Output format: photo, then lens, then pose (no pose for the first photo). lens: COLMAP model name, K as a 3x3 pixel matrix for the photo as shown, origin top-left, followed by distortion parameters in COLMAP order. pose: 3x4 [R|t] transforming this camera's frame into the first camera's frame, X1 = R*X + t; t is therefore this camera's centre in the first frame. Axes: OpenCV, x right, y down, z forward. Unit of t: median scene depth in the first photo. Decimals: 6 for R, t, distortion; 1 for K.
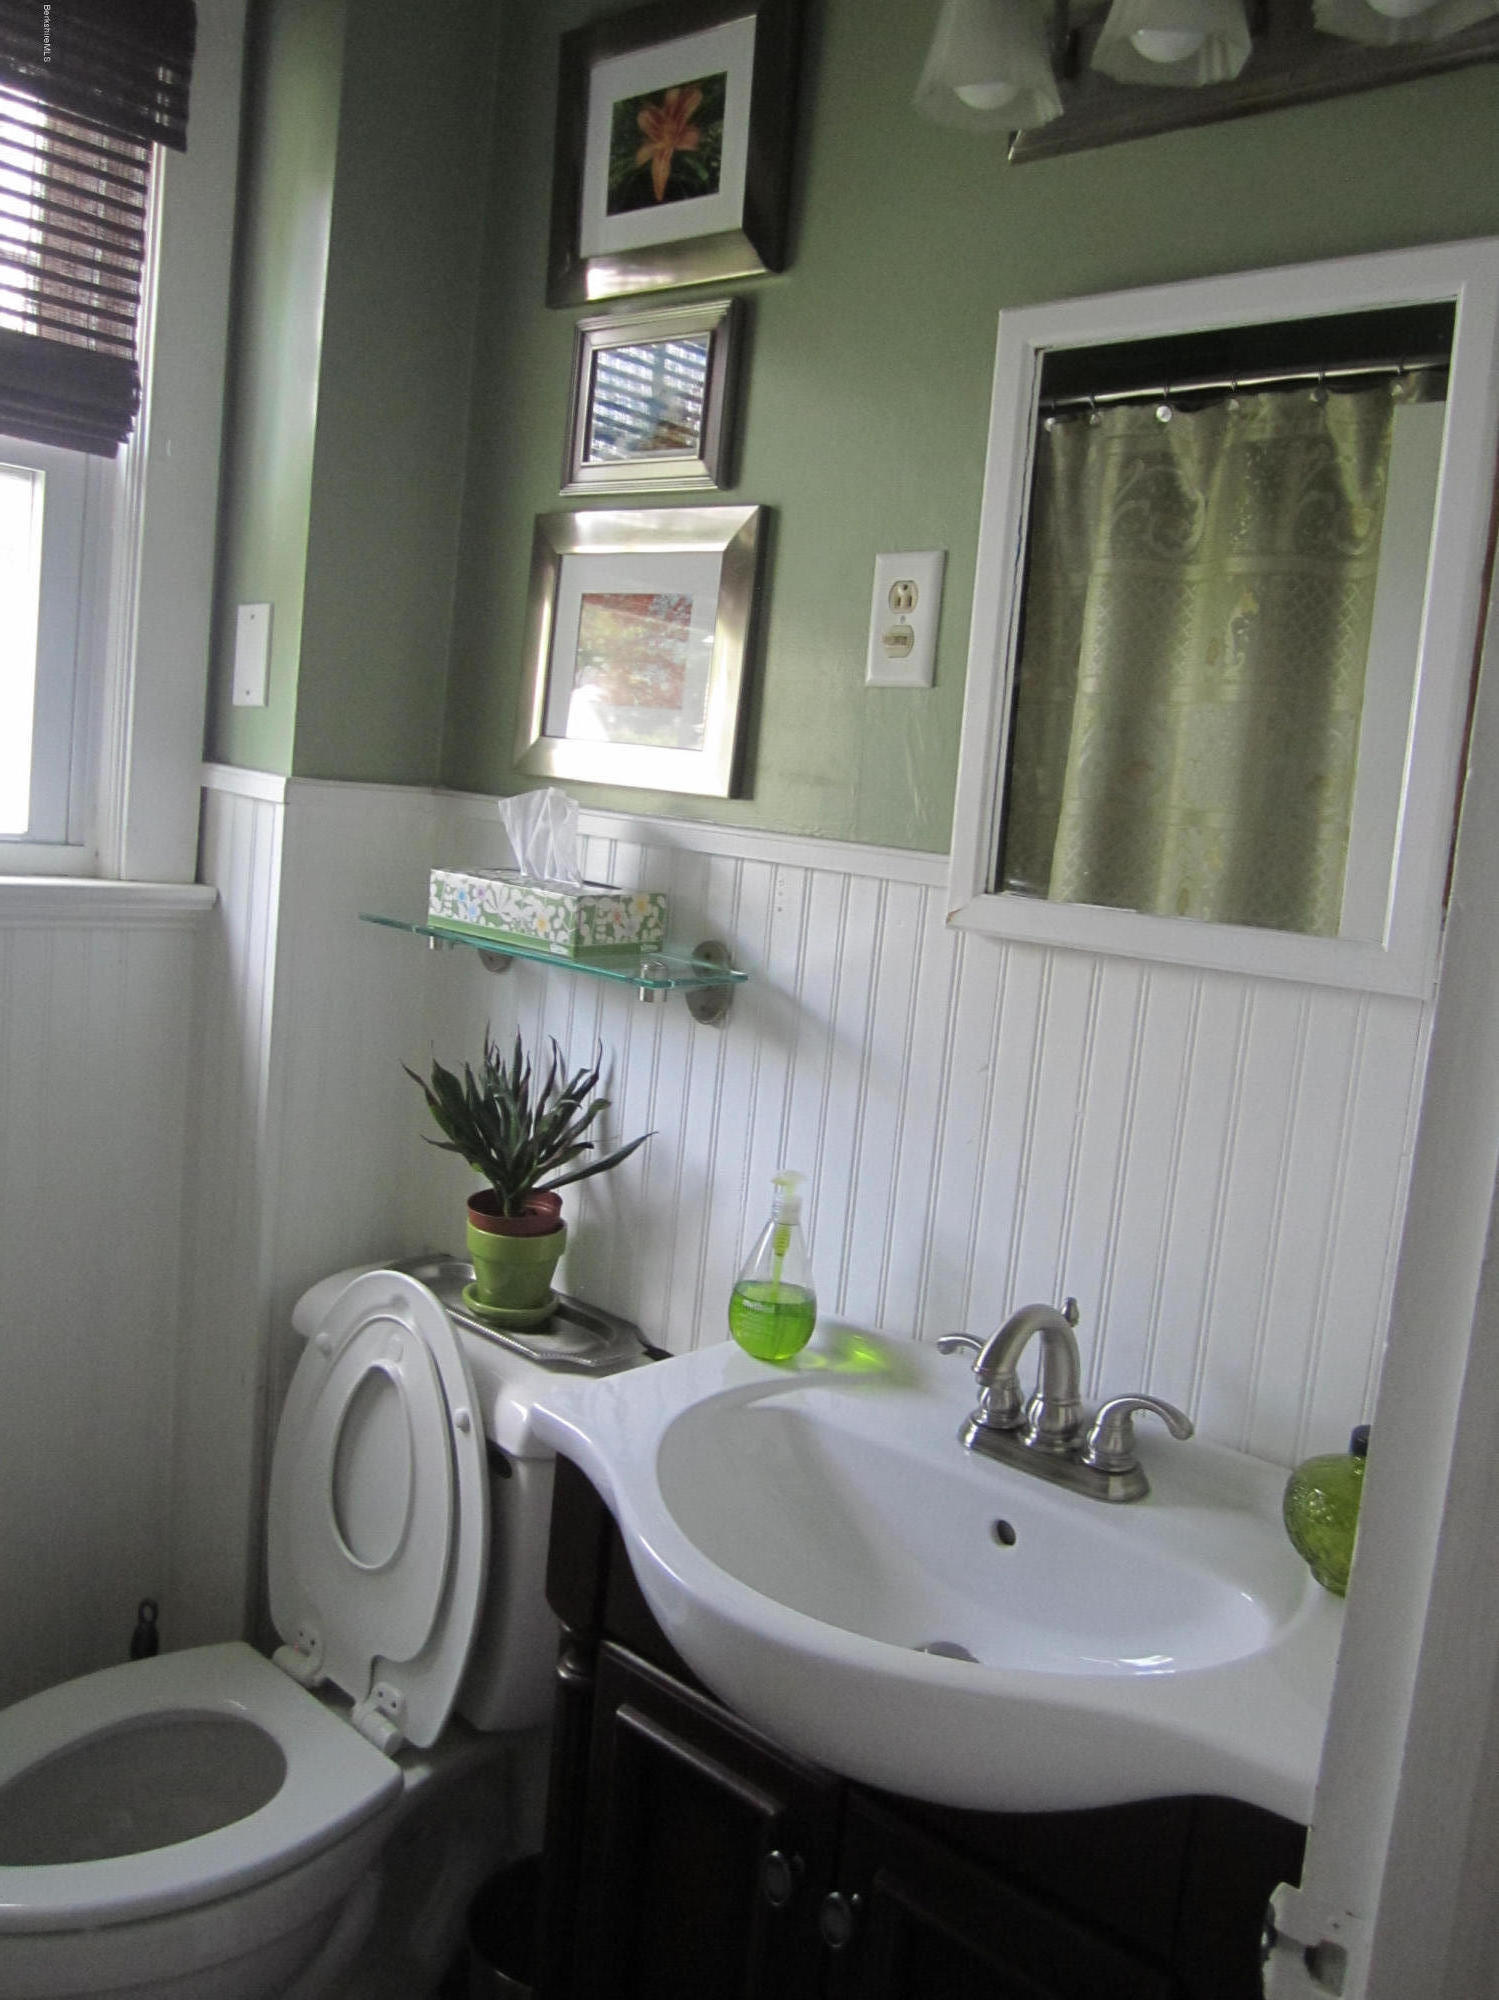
lens RADIAL K [[1657.6, 0, 750.2], [0, 1657.6, 999.9], [0, 0, 1]] dist [-0.056883, 0.028242]
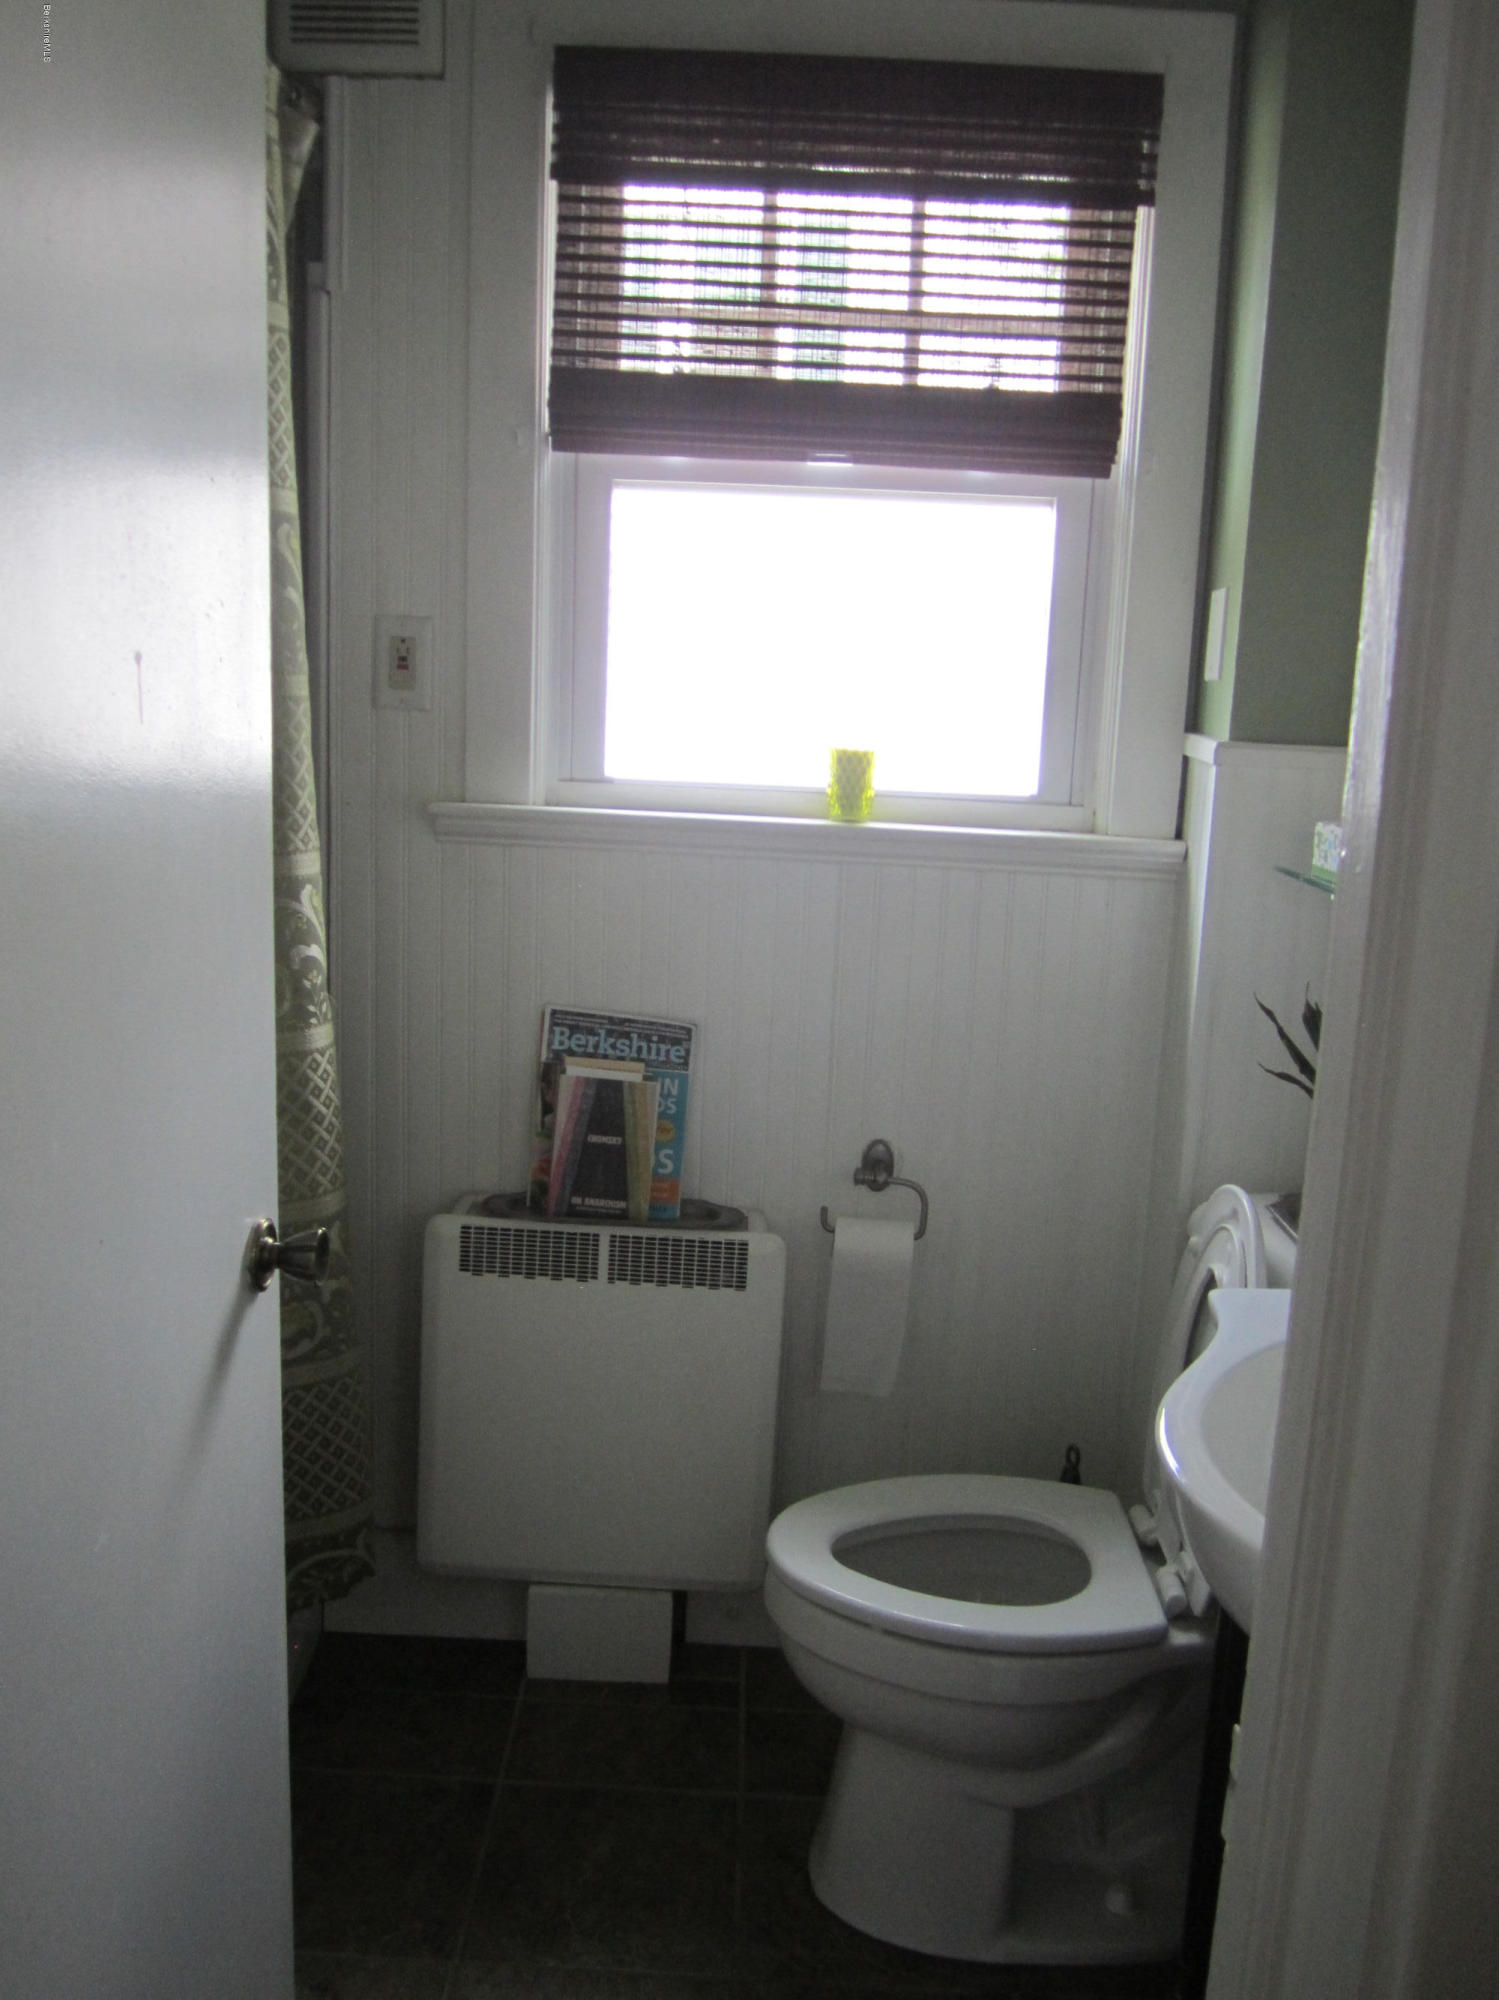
lens RADIAL K [[1657.6, 0, 740.5], [0, 1657.6, 1001.8], [0, 0, 1]] dist [-0.056883, 0.028242]
pose [[0.657061, 0.072165, -0.750375, 0.362689], [-0.075944, 0.996680, 0.029353, 0.033475], [0.750002, 0.037700, 0.660360, 0.024529]]
